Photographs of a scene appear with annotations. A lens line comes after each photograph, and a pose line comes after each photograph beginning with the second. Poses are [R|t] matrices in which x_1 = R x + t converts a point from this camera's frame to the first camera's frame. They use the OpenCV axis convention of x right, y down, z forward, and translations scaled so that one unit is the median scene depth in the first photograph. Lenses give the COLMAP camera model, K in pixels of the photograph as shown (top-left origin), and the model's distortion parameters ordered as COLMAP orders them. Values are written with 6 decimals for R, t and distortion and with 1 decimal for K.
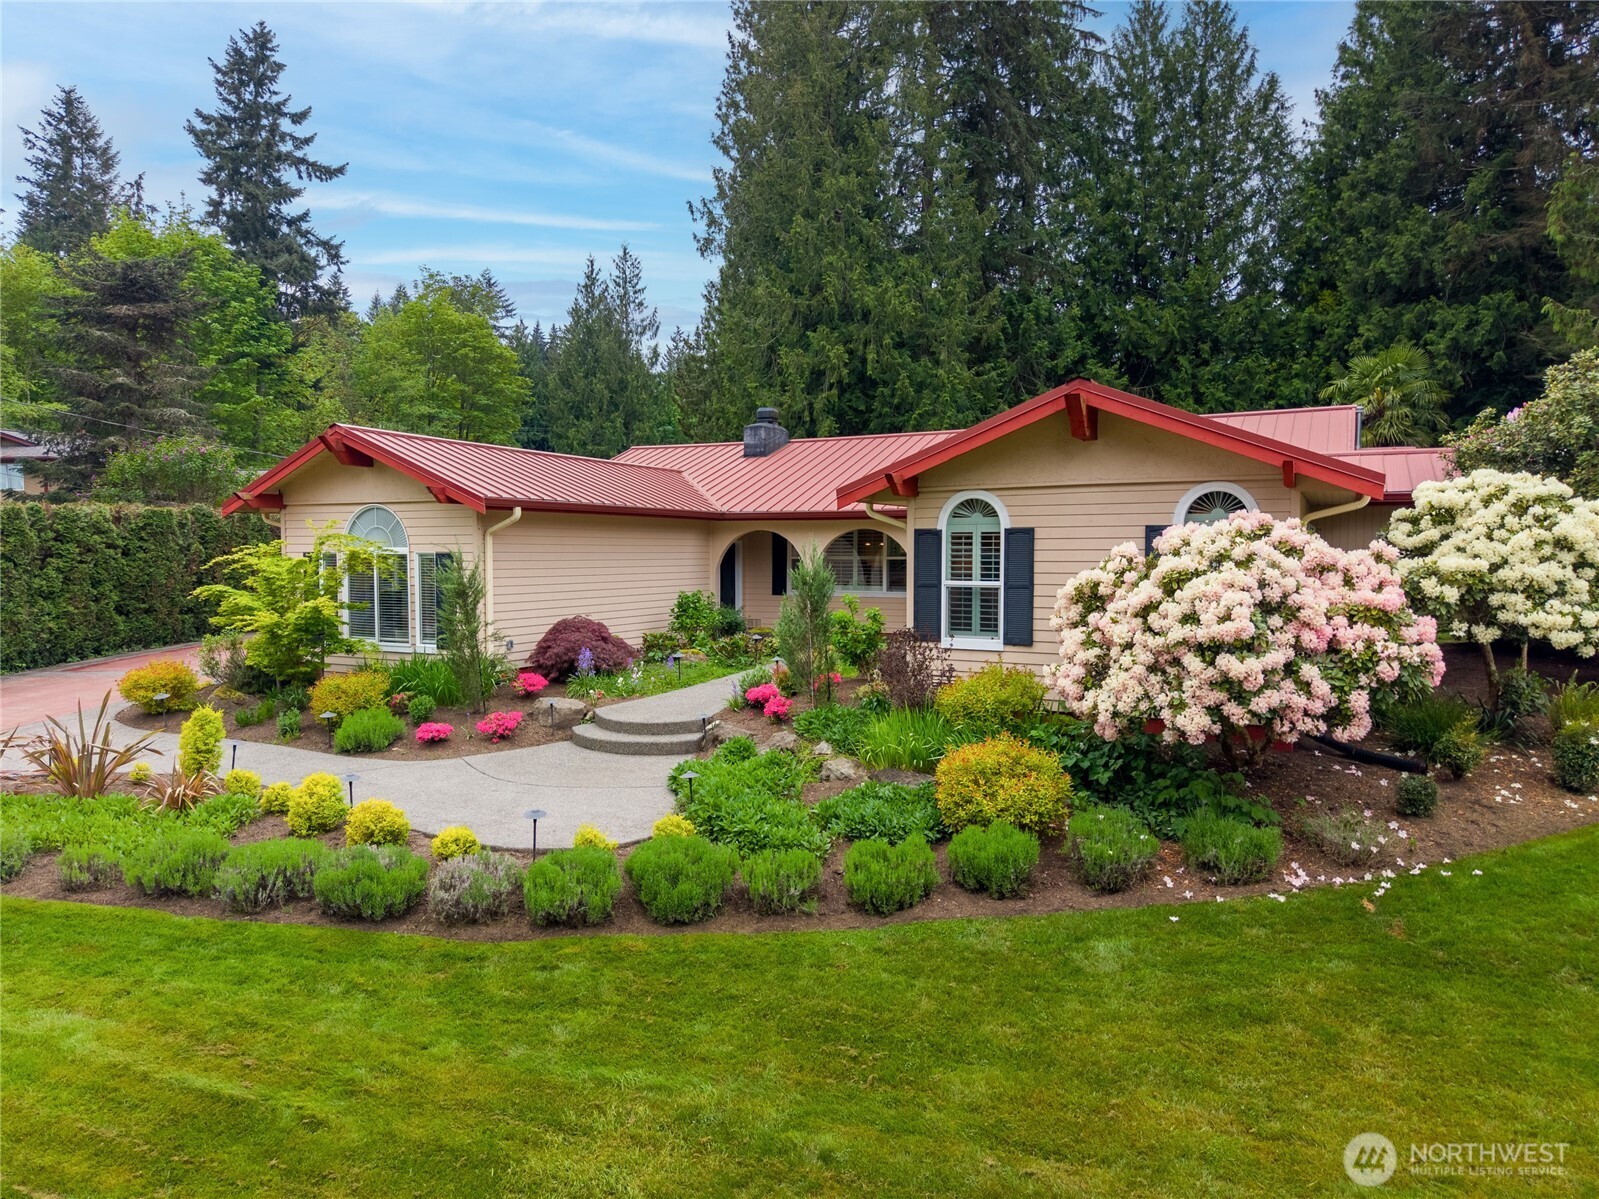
lens RADIAL K [[1064.7, 0, 797.5], [0, 1064.7, 594.3], [0, 0, 1]] dist [0.017176, -0.016620]
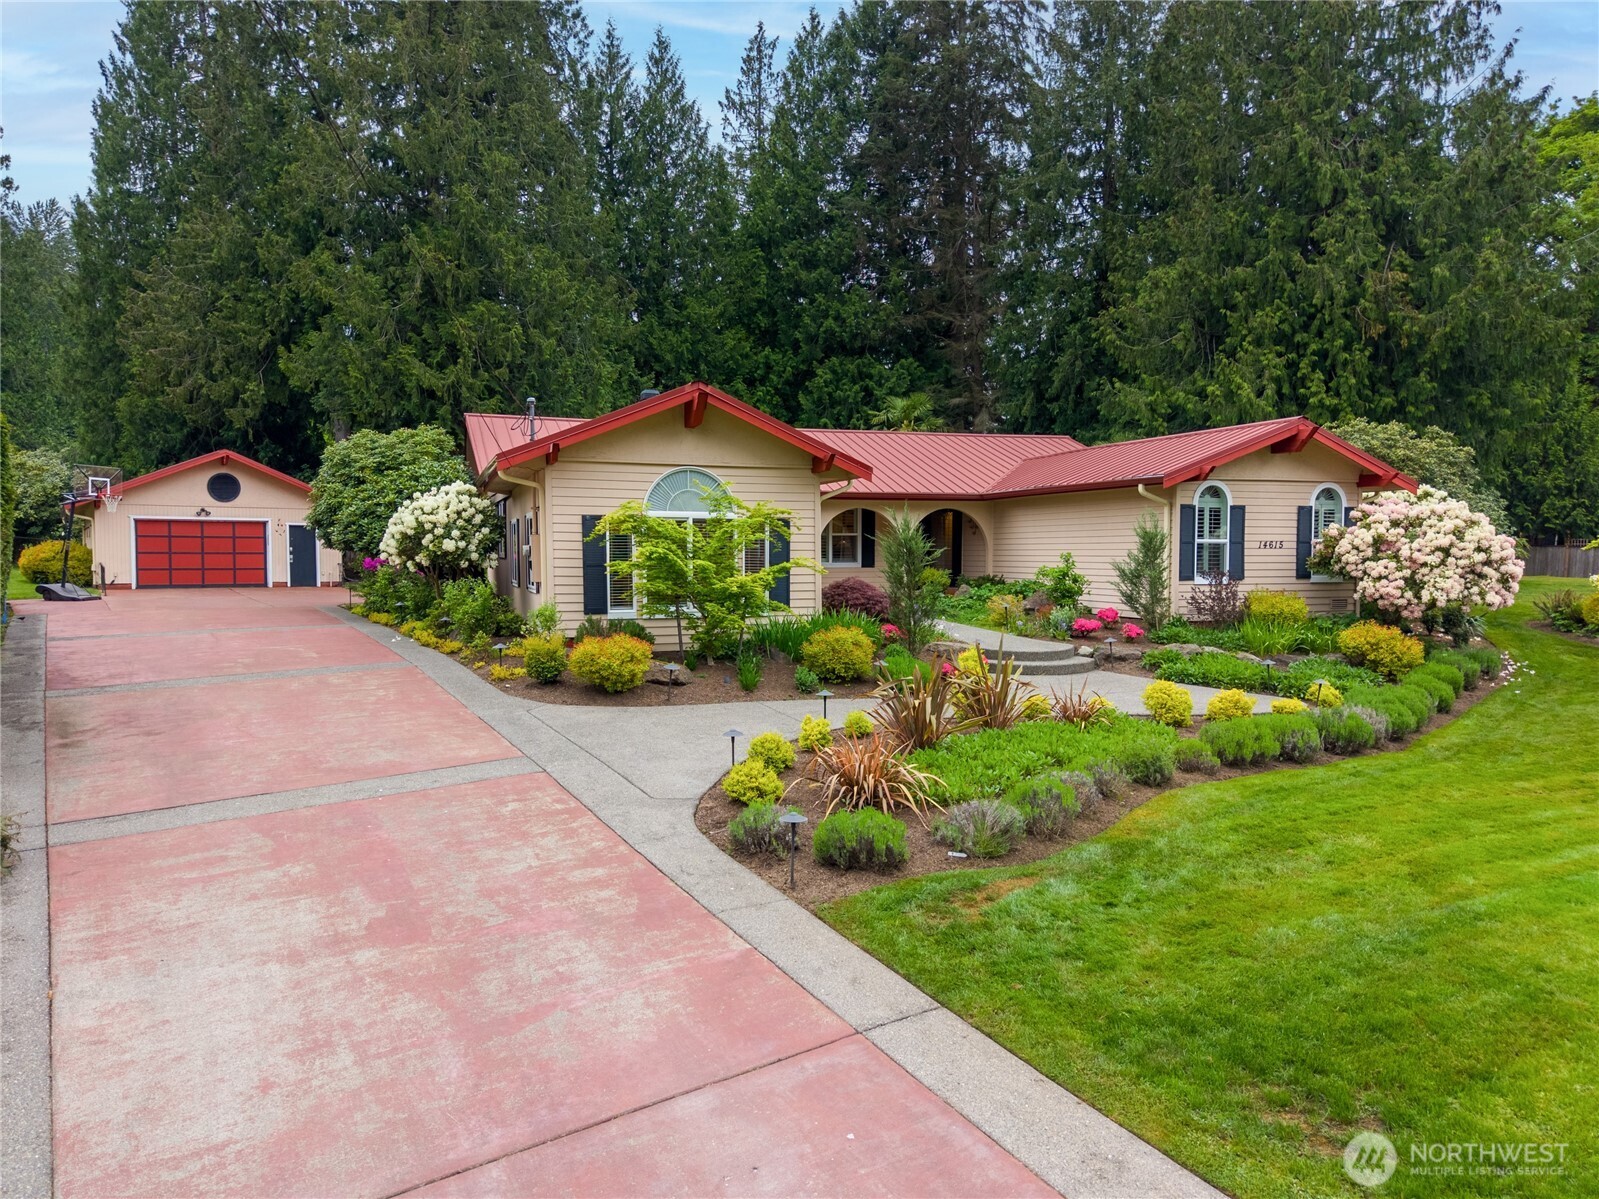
lens RADIAL K [[1064.7, 0, 792.4], [0, 1064.7, 600.6], [0, 0, 1]] dist [0.017176, -0.016620]
pose [[0.701522, -0.032235, 0.711918, -1.347129], [0.029632, 0.999432, 0.016054, 0.032747], [-0.712031, 0.009833, 0.702079, 0.347497]]
